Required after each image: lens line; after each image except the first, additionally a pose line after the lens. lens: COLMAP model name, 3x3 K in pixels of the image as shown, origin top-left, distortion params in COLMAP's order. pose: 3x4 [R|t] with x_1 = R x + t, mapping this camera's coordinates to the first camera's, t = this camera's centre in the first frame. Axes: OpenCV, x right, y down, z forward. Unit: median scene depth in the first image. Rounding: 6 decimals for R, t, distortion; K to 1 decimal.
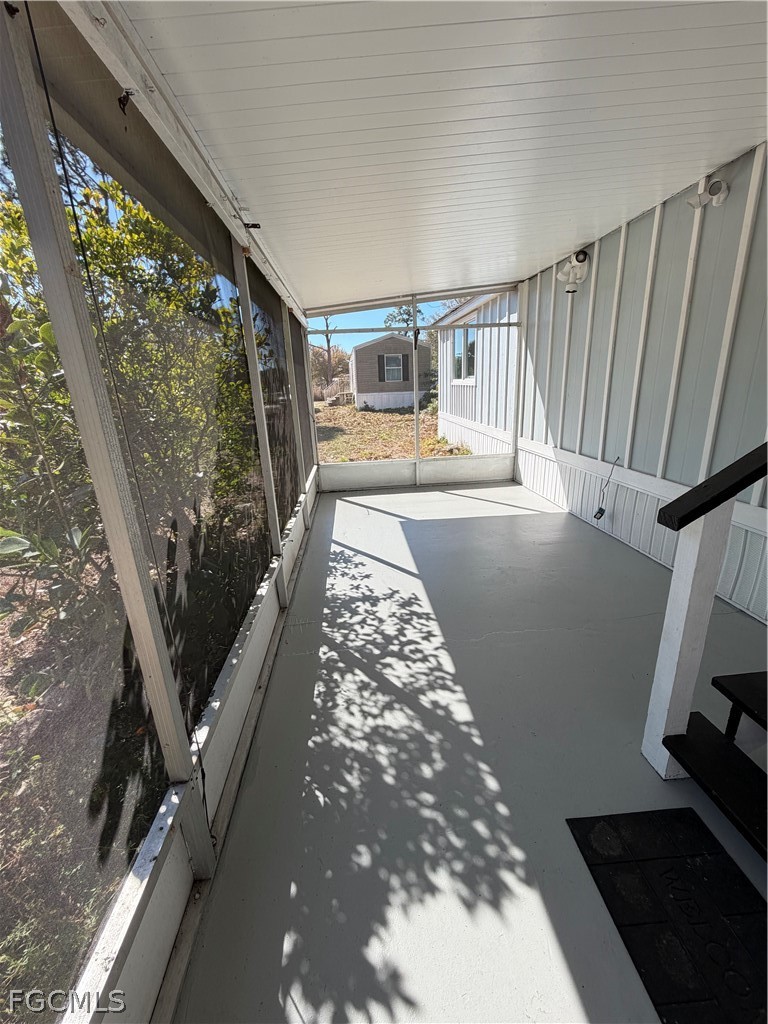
lens RADIAL K [[407.9, 0, 382.8], [0, 407.9, 508.7], [0, 0, 1]] dist [-0.002410, 0.000059]
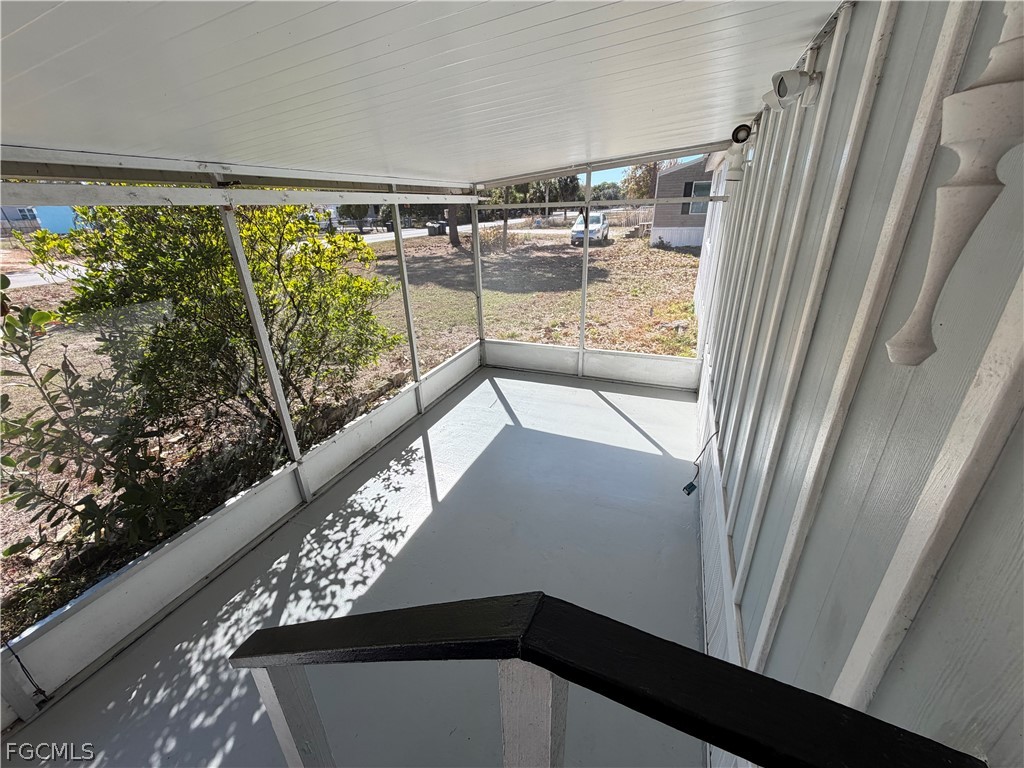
lens RADIAL K [[407.9, 0, 508.2], [0, 407.9, 385.8], [0, 0, 1]] dist [-0.002410, 0.000059]
pose [[0.883784, 0.199696, -0.423139, 0.697367], [-0.138518, 0.975476, 0.171051, -0.359153], [0.446920, -0.092560, 0.889772, 0.263275]]
